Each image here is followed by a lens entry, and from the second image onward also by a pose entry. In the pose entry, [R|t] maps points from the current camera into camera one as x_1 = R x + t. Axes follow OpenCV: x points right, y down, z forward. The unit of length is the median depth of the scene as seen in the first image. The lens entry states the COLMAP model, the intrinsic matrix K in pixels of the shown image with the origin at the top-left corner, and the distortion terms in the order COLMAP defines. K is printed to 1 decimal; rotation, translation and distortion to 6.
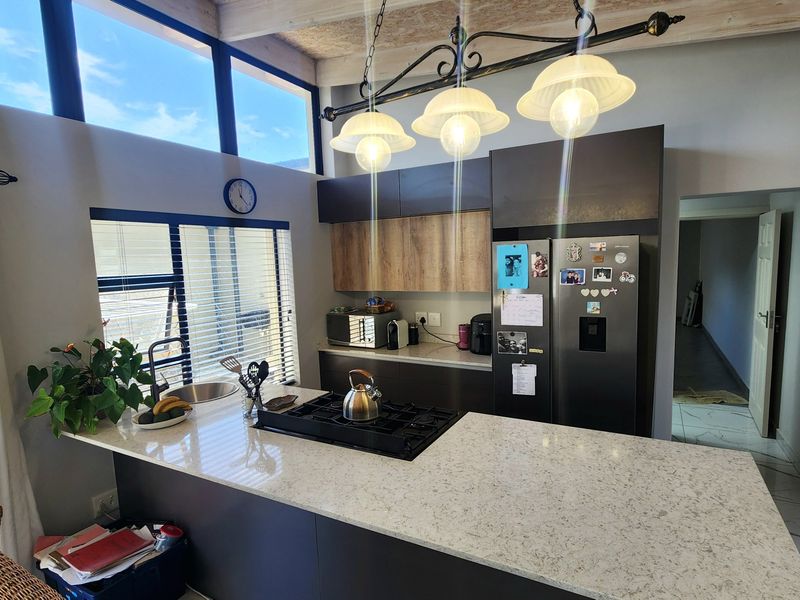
lens RADIAL K [[435.8, 0, 403.1], [0, 435.8, 300.9], [0, 0, 1]] dist [-0.000401, -0.001816]
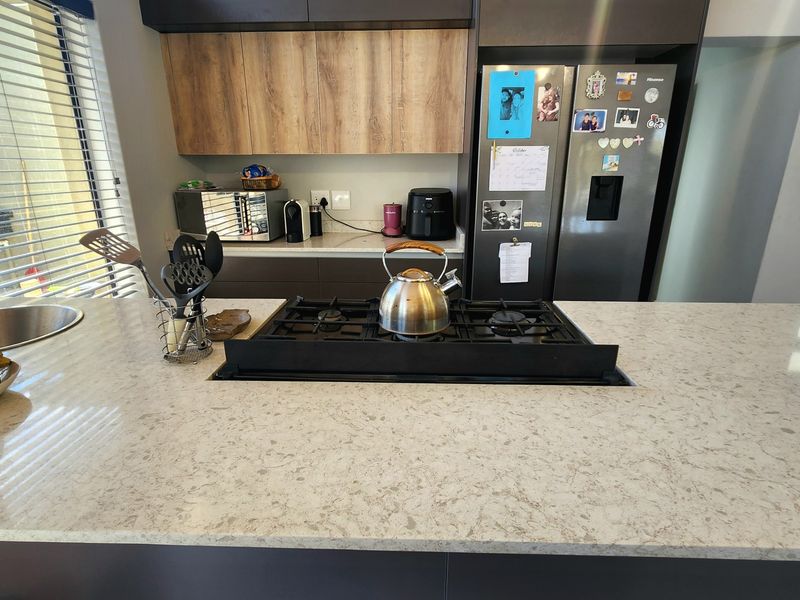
lens RADIAL K [[435.8, 0, 380.7], [0, 435.8, 311.4], [0, 0, 1]] dist [-0.000401, -0.001816]
pose [[0.894130, -0.104567, 0.435427, -0.280252], [0.011629, 0.977448, 0.210854, 0.097238], [-0.447656, -0.183467, 0.875182, 0.407115]]
